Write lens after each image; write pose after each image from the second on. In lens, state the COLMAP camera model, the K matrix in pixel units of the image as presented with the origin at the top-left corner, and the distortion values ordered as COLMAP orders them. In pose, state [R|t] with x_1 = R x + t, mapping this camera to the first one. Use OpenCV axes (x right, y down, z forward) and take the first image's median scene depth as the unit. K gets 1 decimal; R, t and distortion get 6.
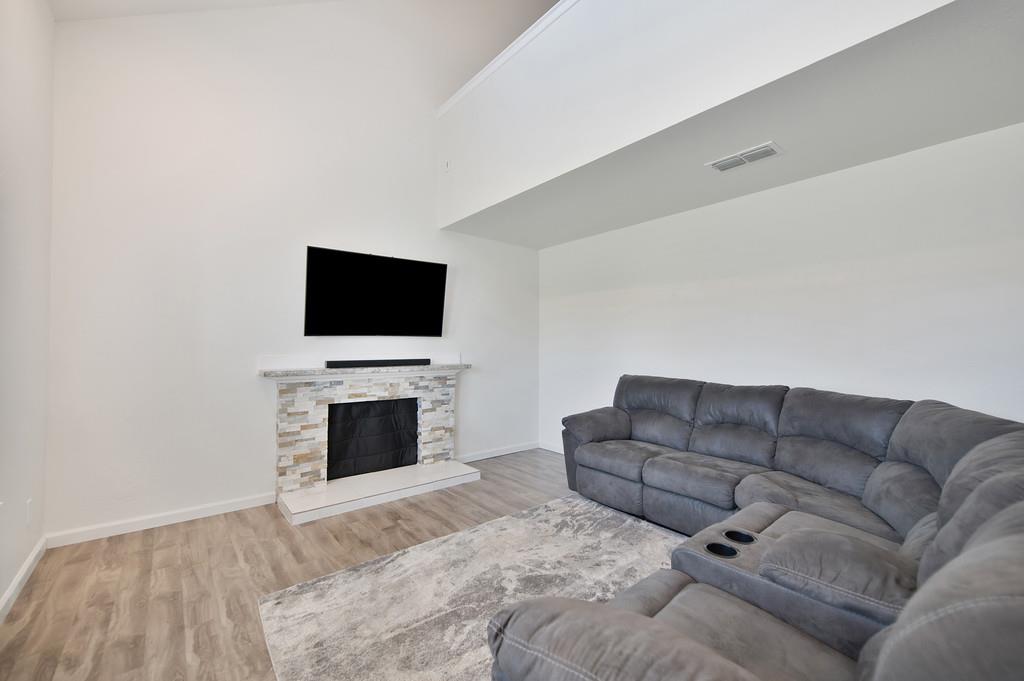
lens RADIAL K [[414.7, 0, 512.2], [0, 414.7, 343.9], [0, 0, 1]] dist [0.006670, -0.001168]
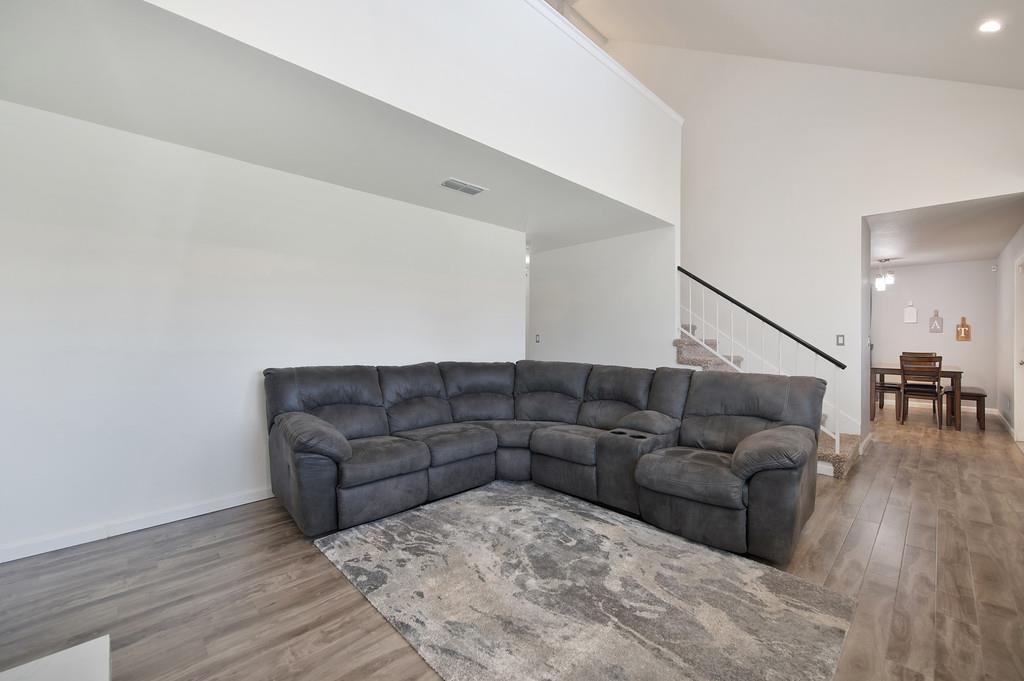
lens RADIAL K [[414.7, 0, 512.9], [0, 414.7, 340.3], [0, 0, 1]] dist [0.006670, -0.001168]
pose [[-0.082173, -0.018453, 0.996447, -0.684910], [-0.016141, 0.999722, 0.017182, 0.005003], [-0.996487, -0.014672, -0.082448, 0.862626]]
